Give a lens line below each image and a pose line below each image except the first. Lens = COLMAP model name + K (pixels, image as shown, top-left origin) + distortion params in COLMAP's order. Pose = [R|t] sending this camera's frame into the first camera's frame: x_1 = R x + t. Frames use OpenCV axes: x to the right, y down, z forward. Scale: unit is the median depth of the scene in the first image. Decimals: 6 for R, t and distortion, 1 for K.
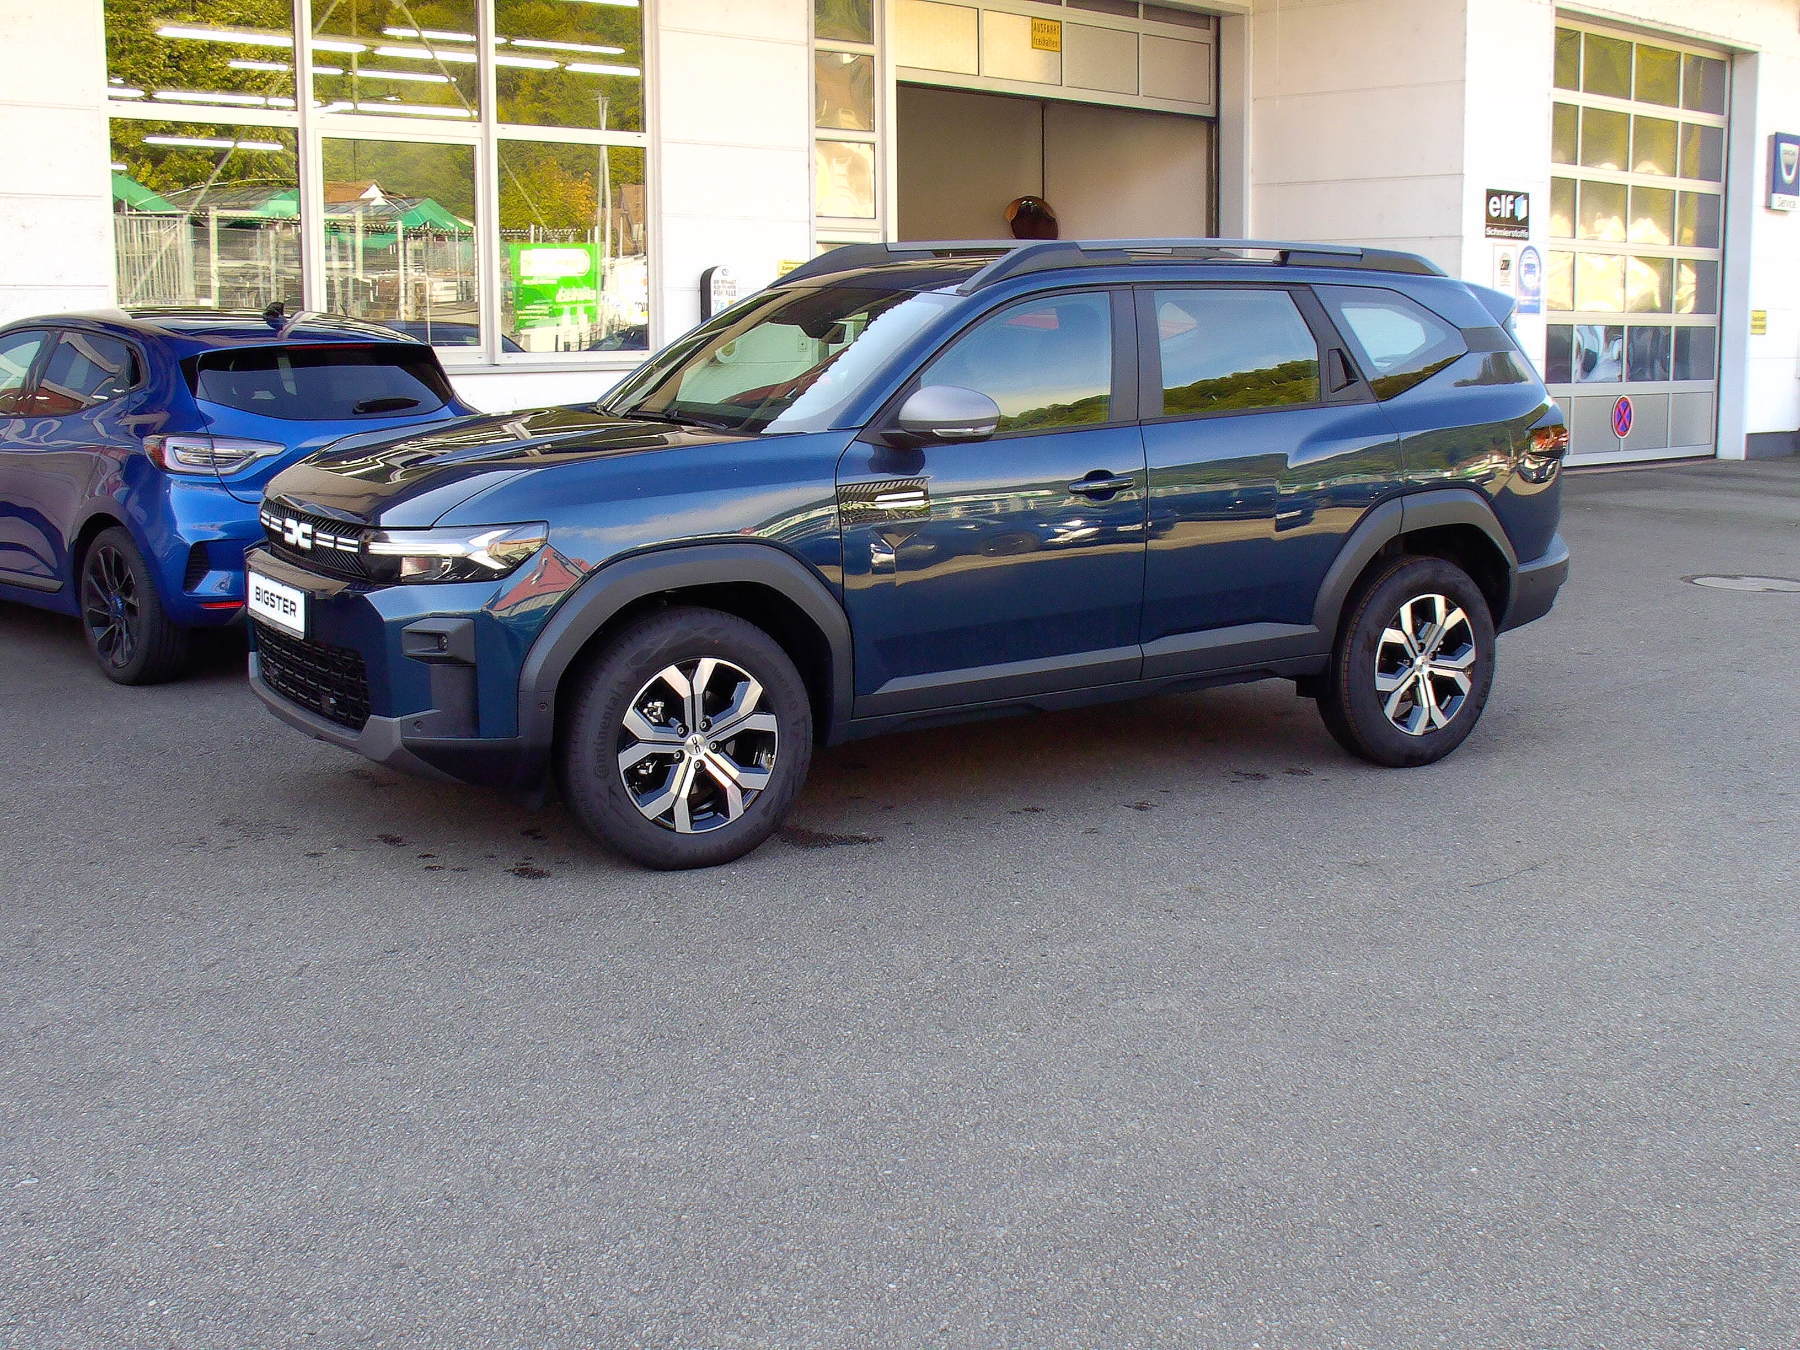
lens RADIAL K [[2215.4, 0, 901.5], [0, 2215.4, 672.9], [0, 0, 1]] dist [-0.141868, 0.000000]
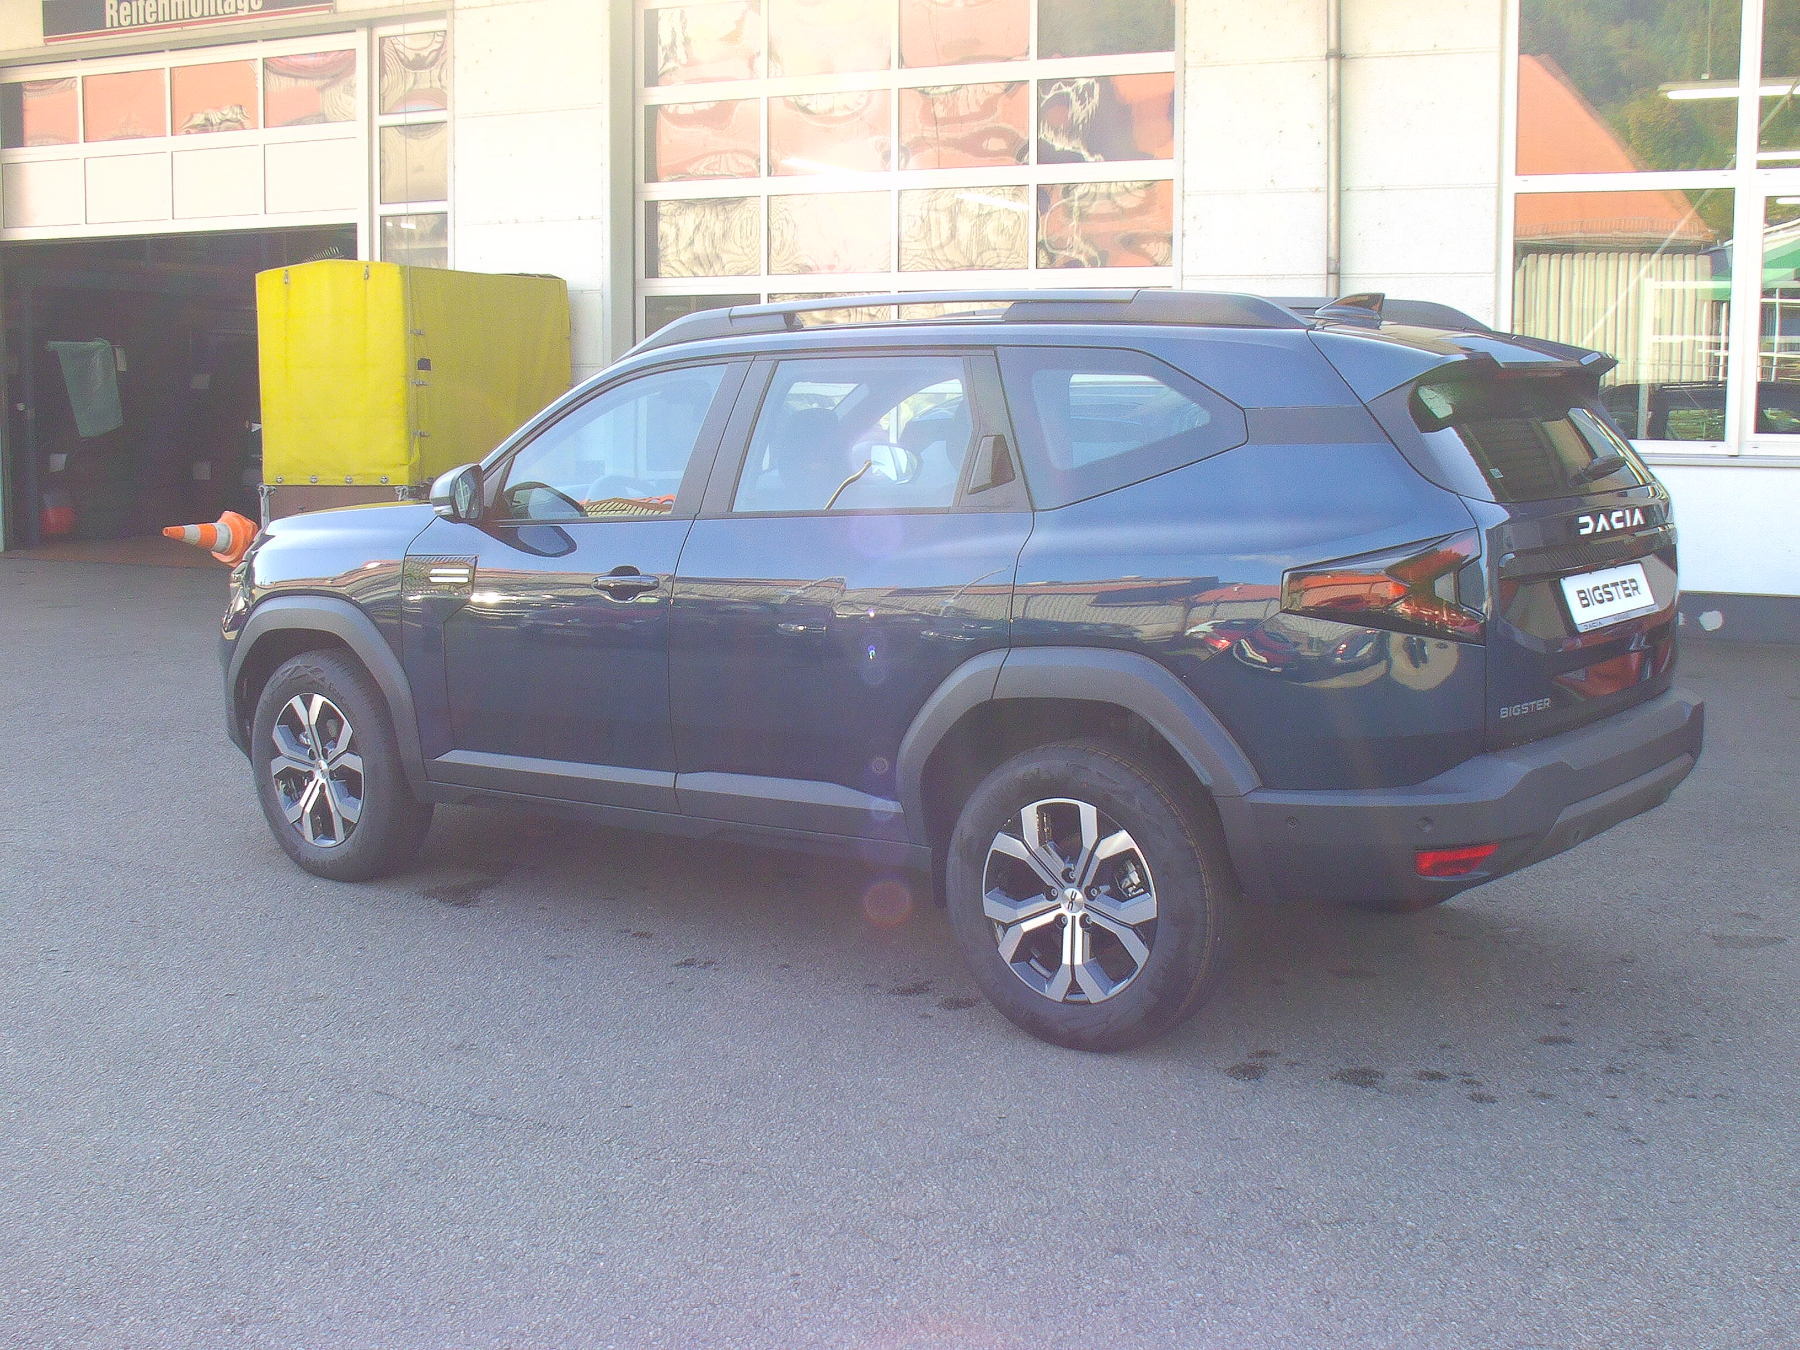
lens RADIAL K [[2215.4, 0, 891.9], [0, 2215.4, 668.7], [0, 0, 1]] dist [-0.141868, 0.000000]
pose [[0.318892, 0.115519, -0.940725, 0.866966], [-0.147538, 0.986496, 0.071127, -0.116783], [0.936237, 0.116111, 0.331629, 0.726028]]
